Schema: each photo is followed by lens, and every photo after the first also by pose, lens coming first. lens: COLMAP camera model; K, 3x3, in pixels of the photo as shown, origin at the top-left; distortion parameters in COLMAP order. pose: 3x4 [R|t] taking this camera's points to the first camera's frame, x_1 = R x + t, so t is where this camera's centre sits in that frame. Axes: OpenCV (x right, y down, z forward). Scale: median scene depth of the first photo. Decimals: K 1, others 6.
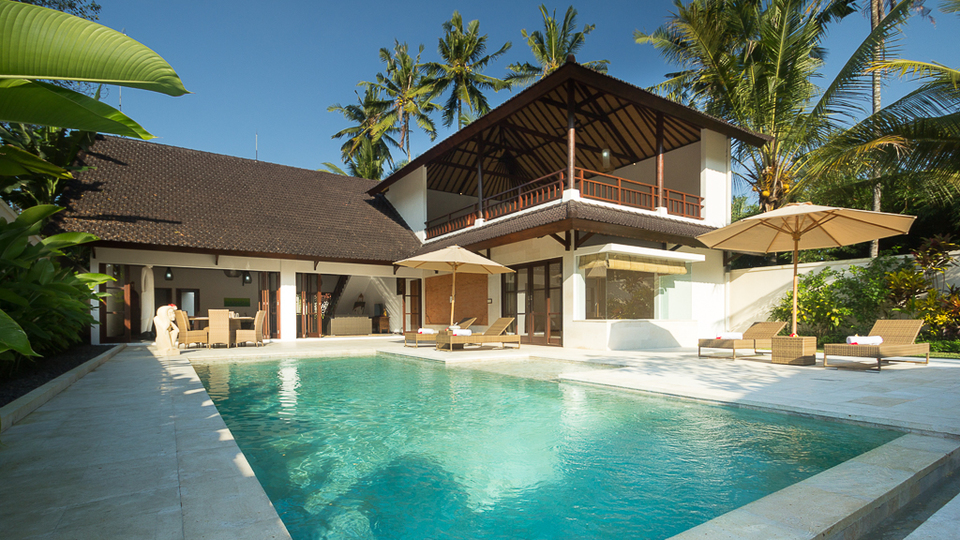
lens RADIAL K [[481.0, 0, 478.9], [0, 481.0, 288.9], [0, 0, 1]] dist [0.000265, 0.000177]
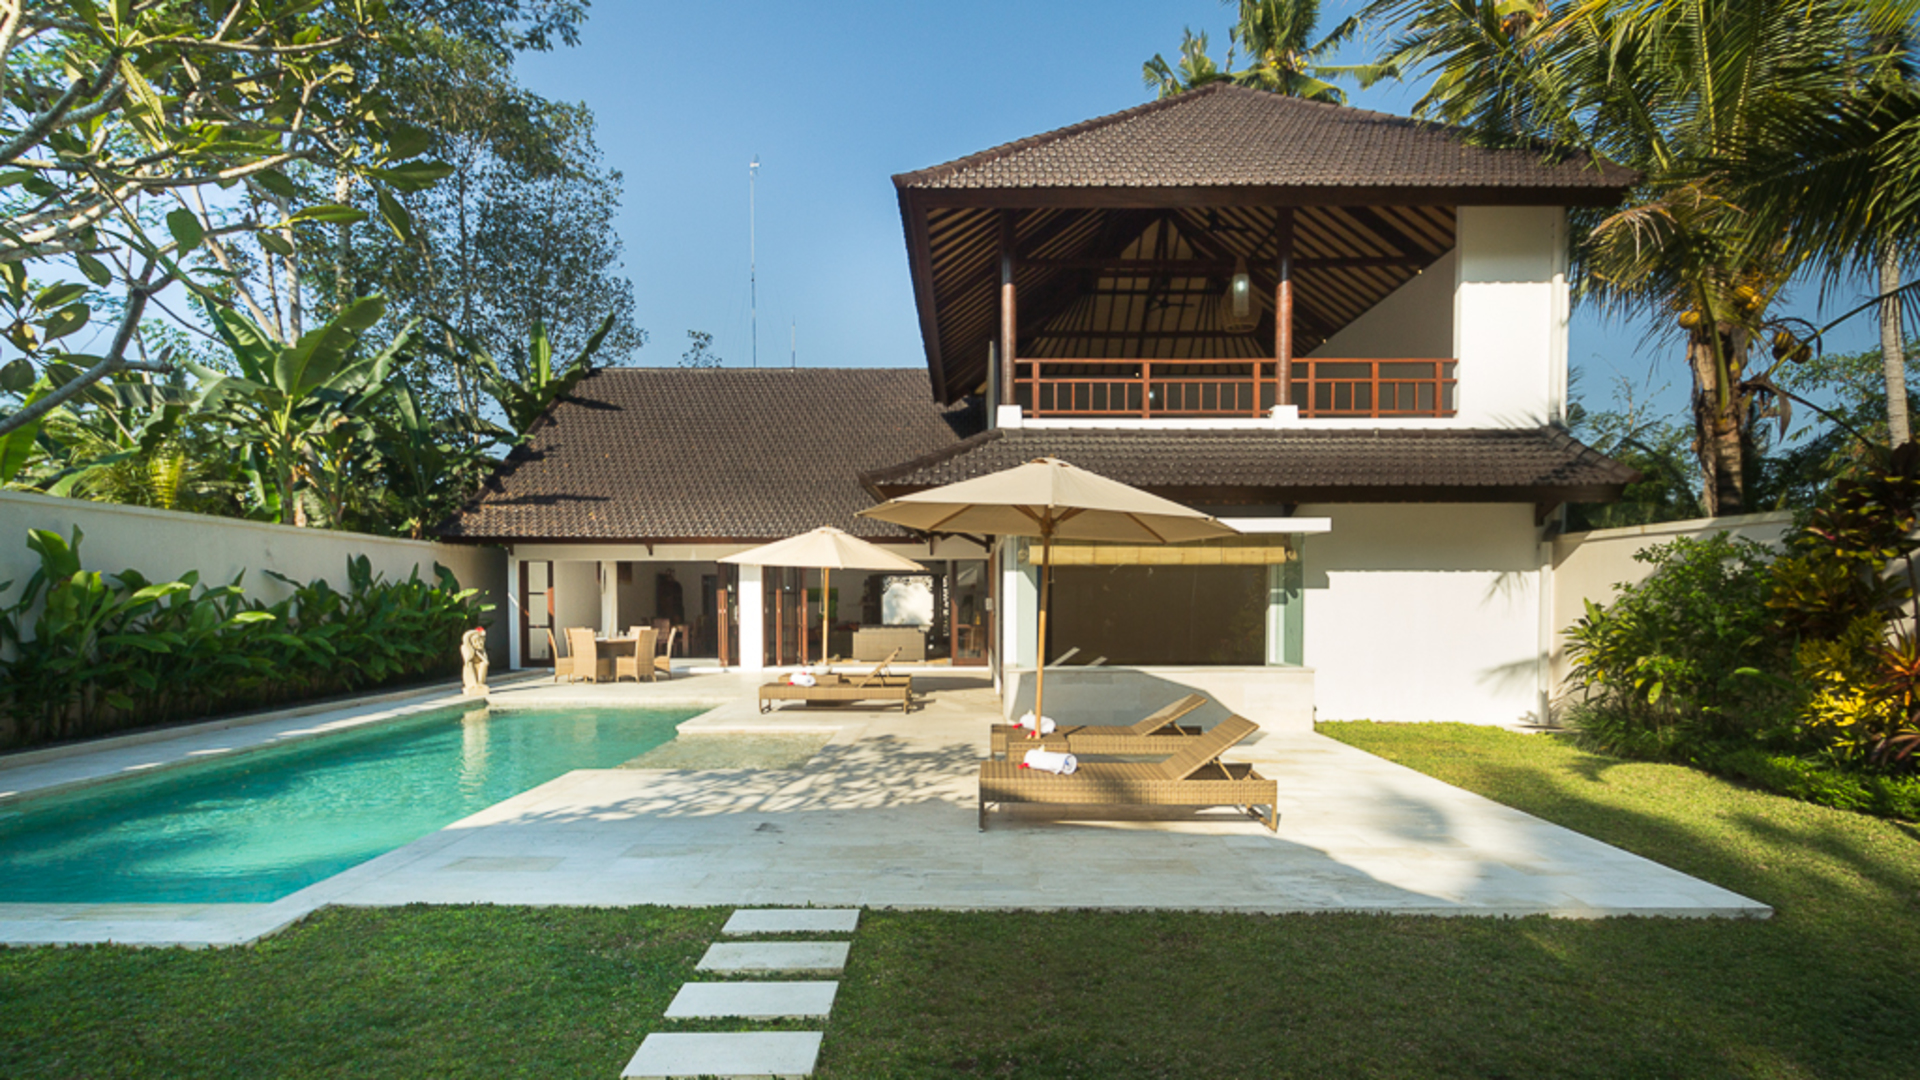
lens RADIAL K [[999.8, 0, 956.9], [0, 999.8, 587.4], [0, 0, 1]] dist [0.011911, -0.000562]
pose [[0.829299, -0.006250, -0.558770, 0.638280], [0.033944, 0.998654, 0.039208, -0.050908], [0.557773, -0.051482, 0.828395, 0.073087]]
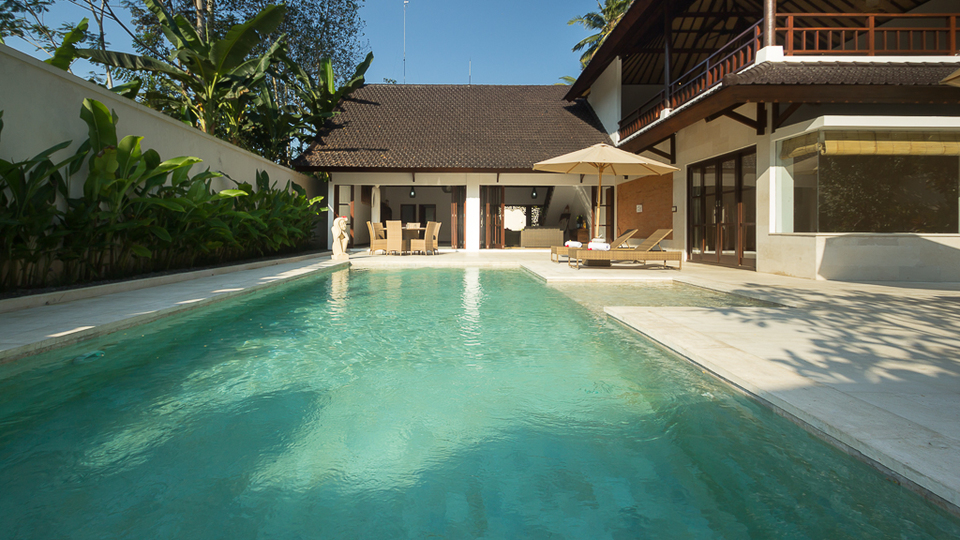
lens RADIAL K [[476.3, 0, 464.0], [0, 476.3, 205.1], [0, 0, 1]] dist [0.014723, -0.000209]
pose [[0.826911, -0.024128, -0.561815, 0.181638], [0.026851, 0.999634, -0.003410, 0.011864], [0.561691, -0.012266, 0.827256, 0.145619]]
